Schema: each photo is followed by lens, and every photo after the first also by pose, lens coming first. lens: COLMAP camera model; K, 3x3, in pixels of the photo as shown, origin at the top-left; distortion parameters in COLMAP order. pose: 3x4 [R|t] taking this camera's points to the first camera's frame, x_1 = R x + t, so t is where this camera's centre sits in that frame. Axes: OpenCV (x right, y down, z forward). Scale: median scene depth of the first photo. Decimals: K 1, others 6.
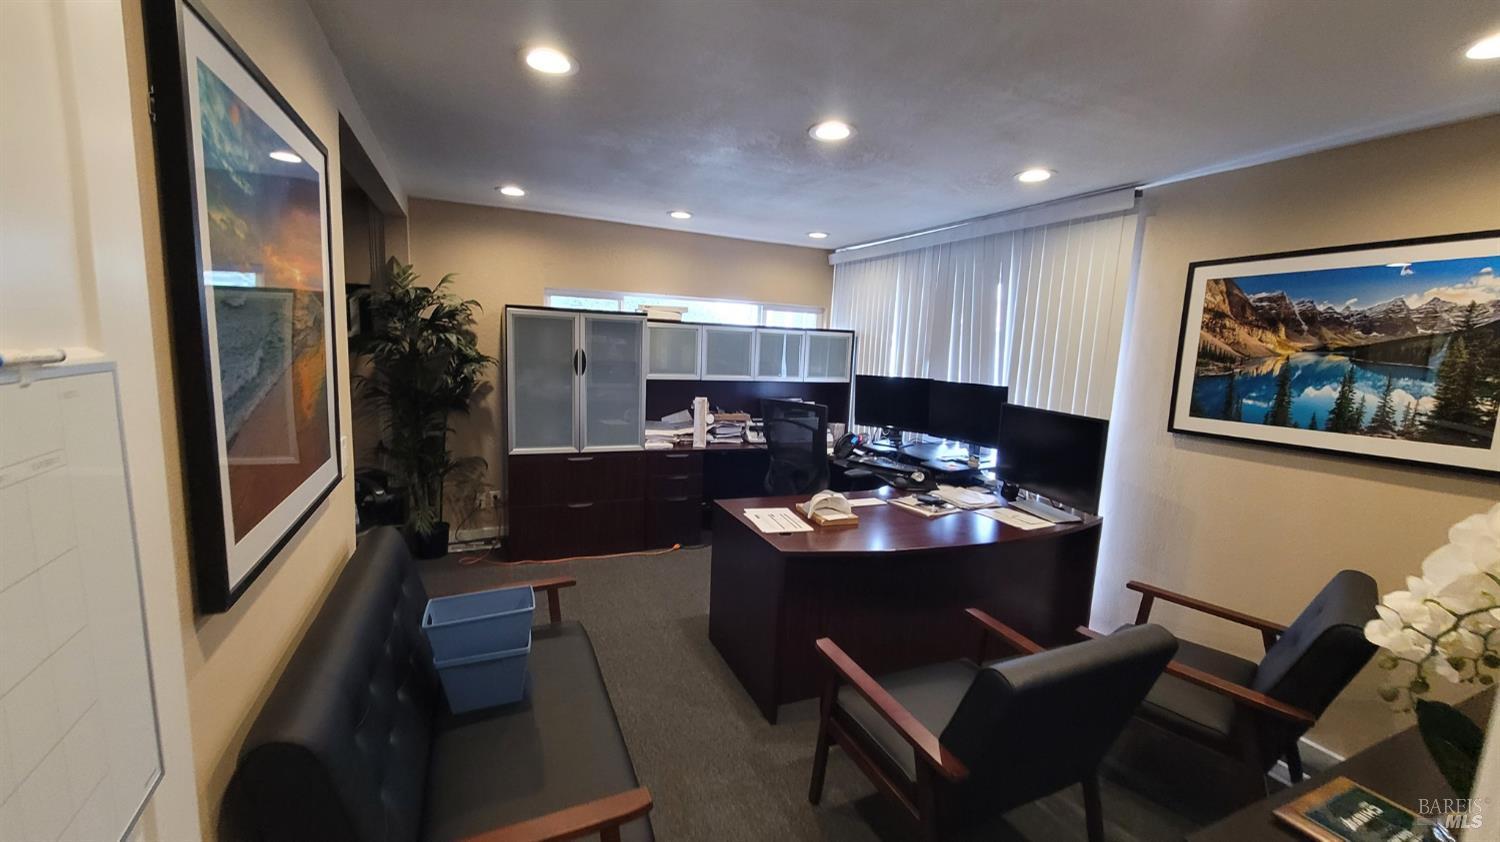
lens RADIAL K [[606.0, 0, 747.4], [0, 606.0, 433.0], [0, 0, 1]] dist [-0.012206, -0.000426]
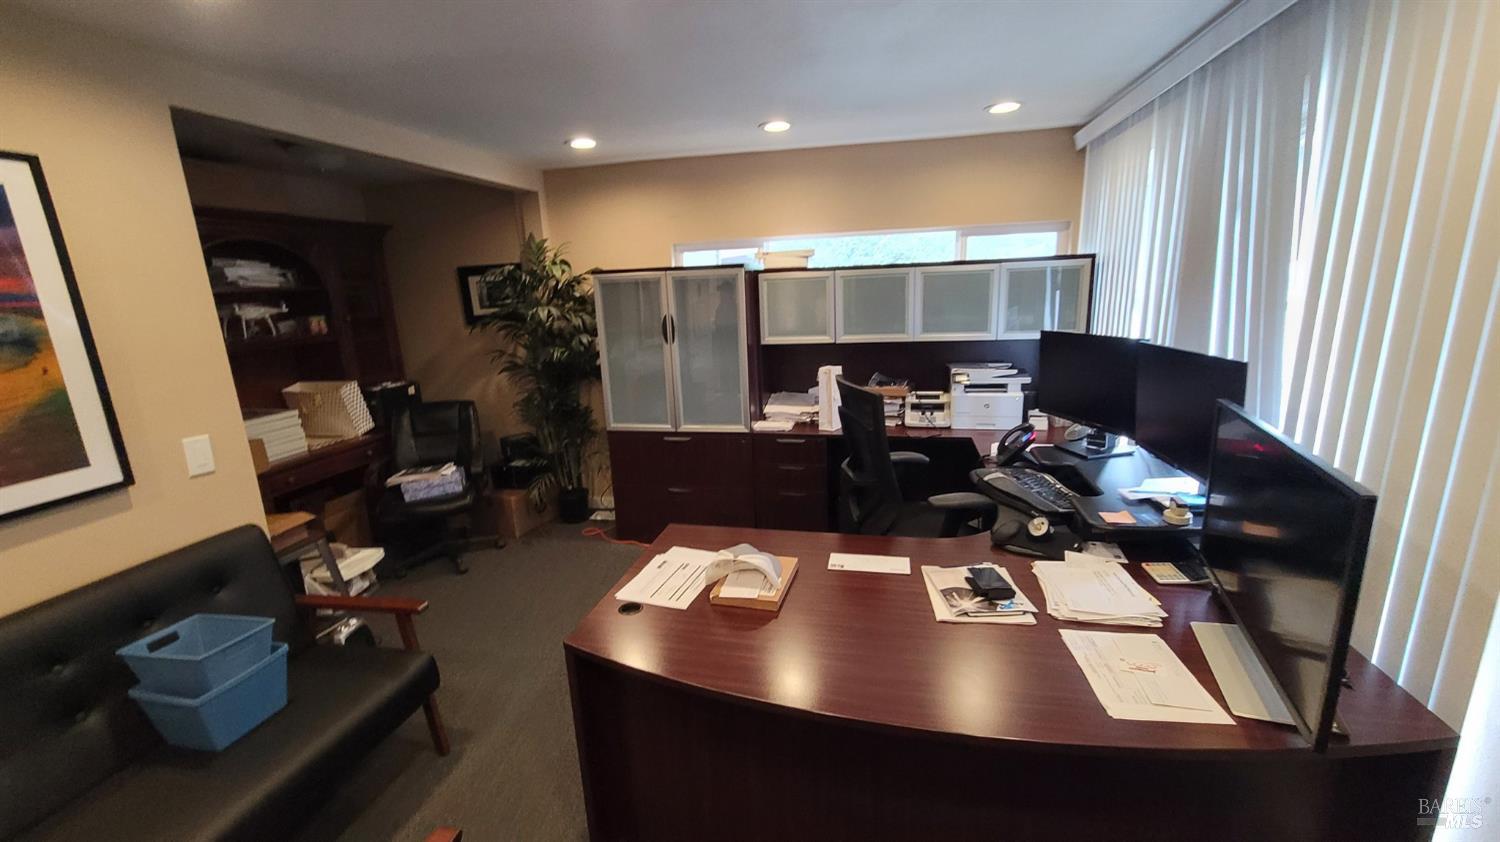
lens RADIAL K [[593.9, 0, 753.1], [0, 593.9, 430.6], [0, 0, 1]] dist [0.000248, -0.000034]
pose [[0.805249, 0.063289, -0.589550, 0.298813], [-0.012605, 0.995890, 0.089693, -0.044260], [0.592803, -0.064794, 0.802737, 0.333964]]
